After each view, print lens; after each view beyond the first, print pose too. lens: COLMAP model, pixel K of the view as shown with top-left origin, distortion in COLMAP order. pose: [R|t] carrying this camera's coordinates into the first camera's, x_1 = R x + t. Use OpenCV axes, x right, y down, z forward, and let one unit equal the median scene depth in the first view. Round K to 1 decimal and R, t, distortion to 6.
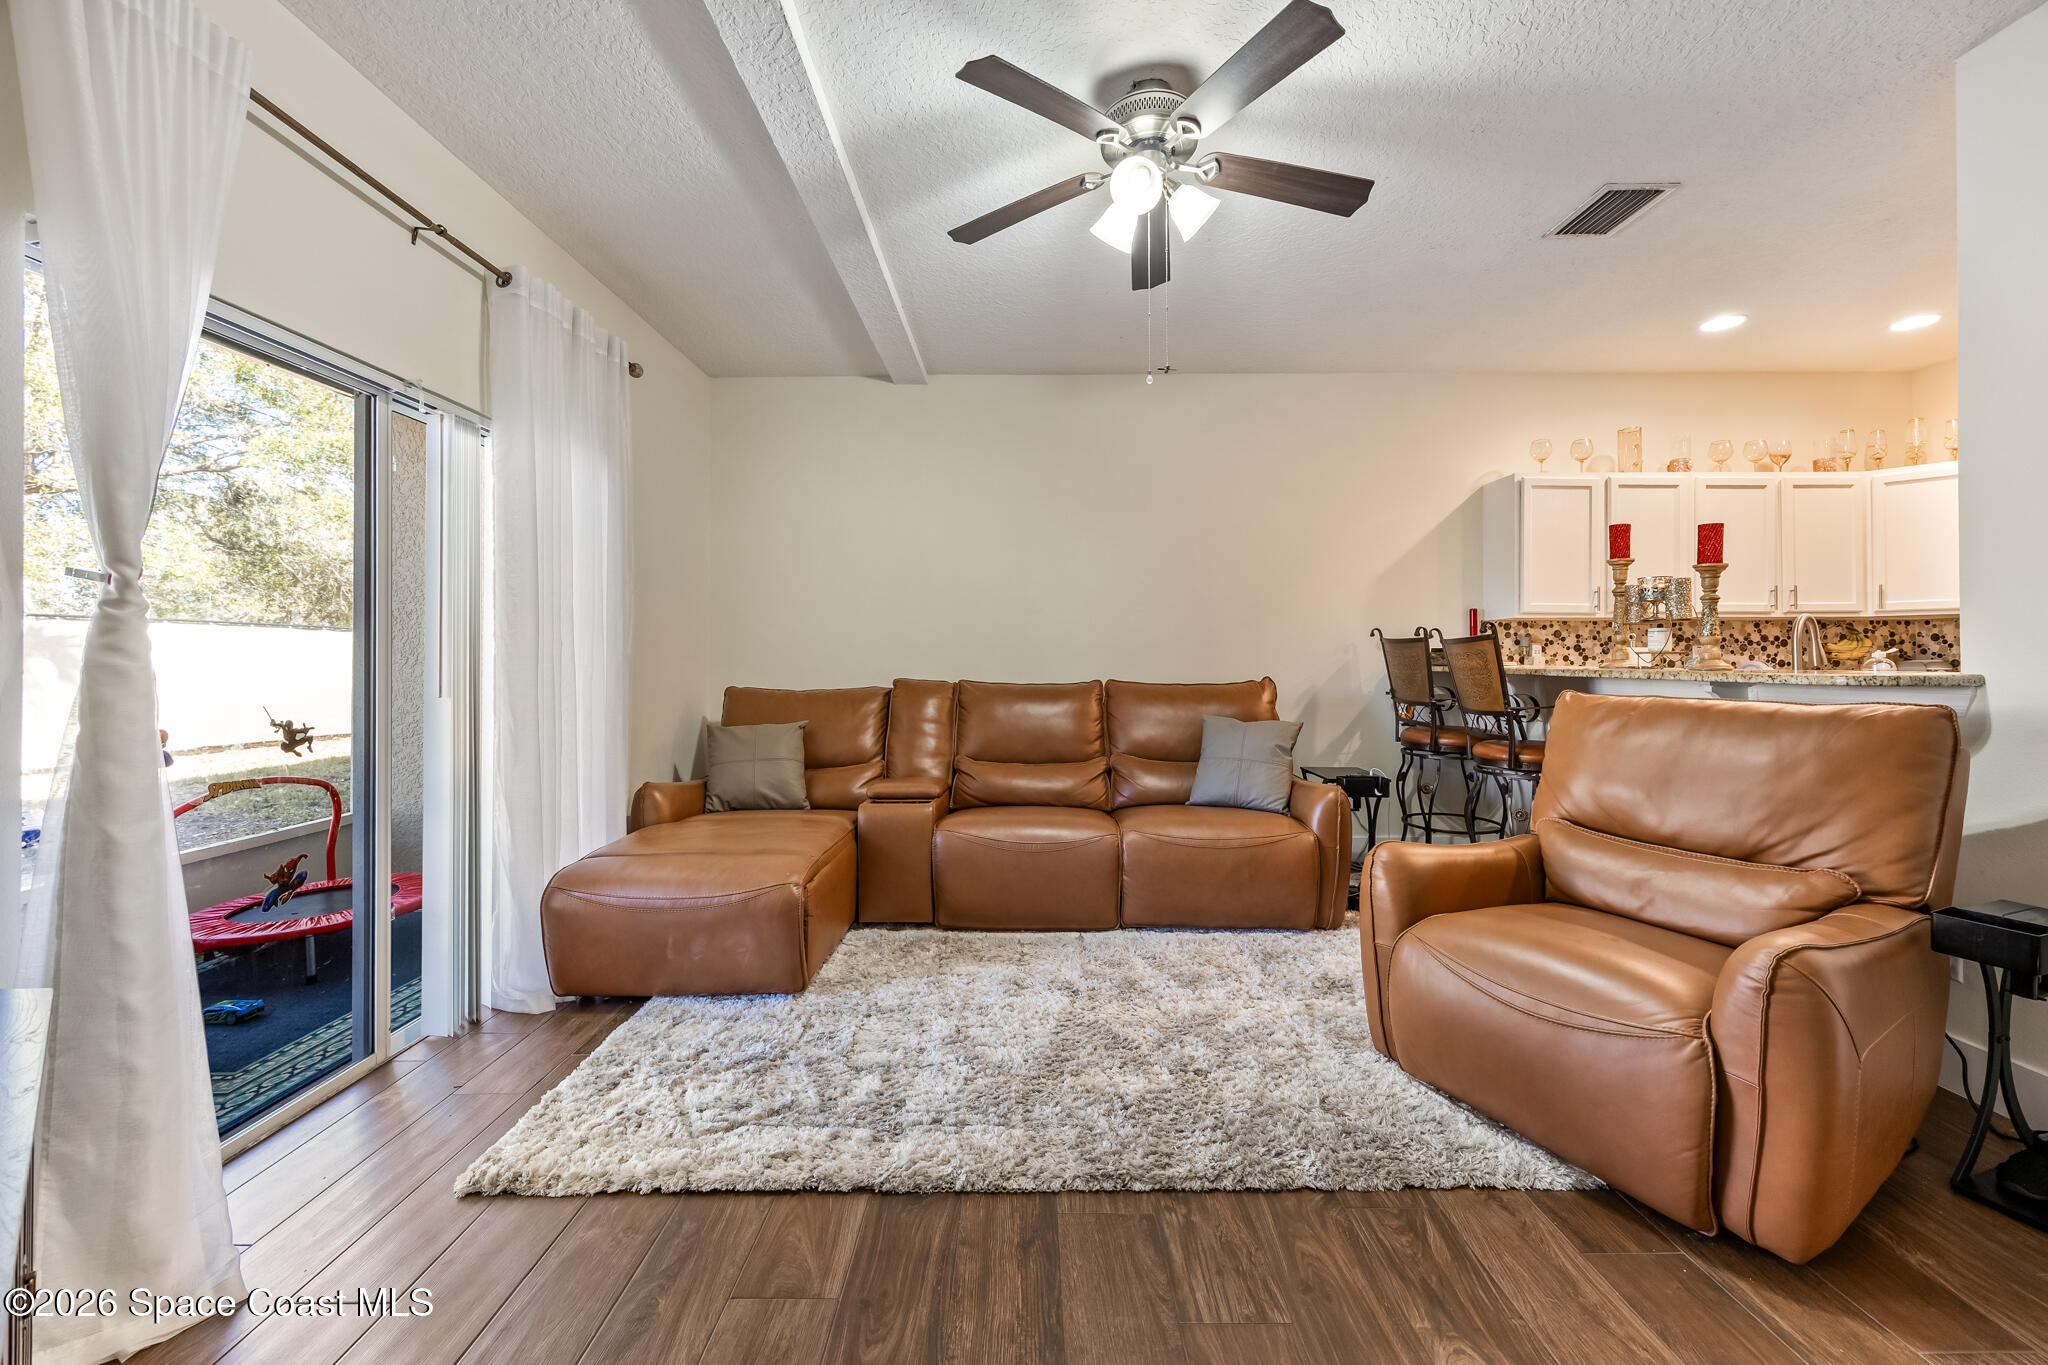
lens RADIAL K [[786.3, 0, 1011.4], [0, 786.3, 650.3], [0, 0, 1]] dist [-0.003410, -0.000229]
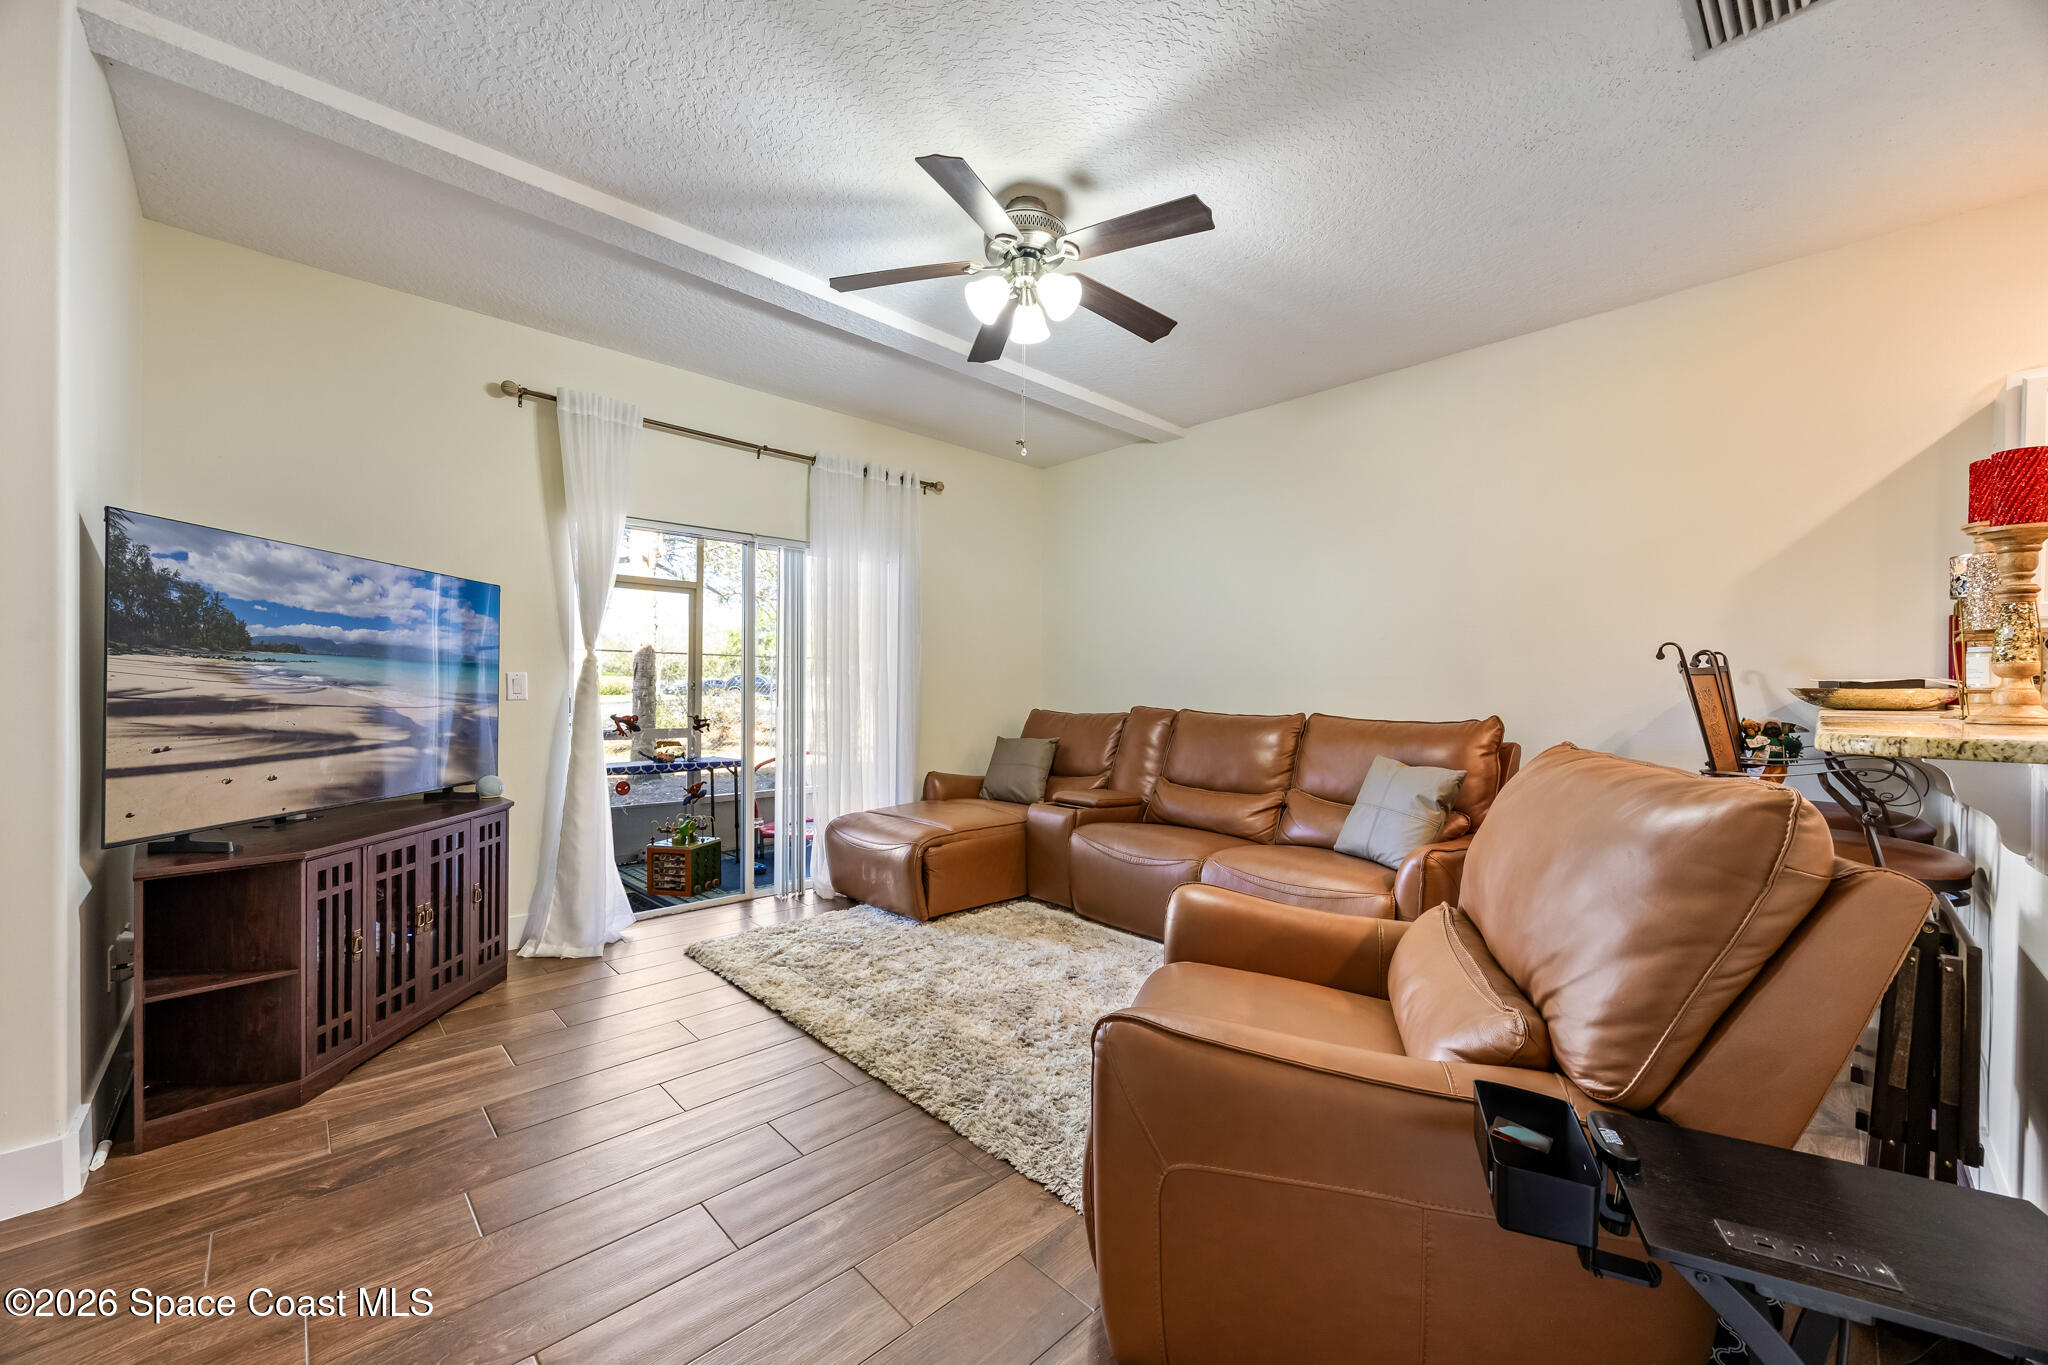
lens RADIAL K [[786.3, 0, 1054.8], [0, 786.3, 693.1], [0, 0, 1]] dist [-0.003410, -0.000229]
pose [[0.698625, 0.014820, -0.715334, 0.817959], [-0.001808, 0.999819, 0.018948, -0.005931], [0.715485, -0.011944, 0.698526, 0.163138]]
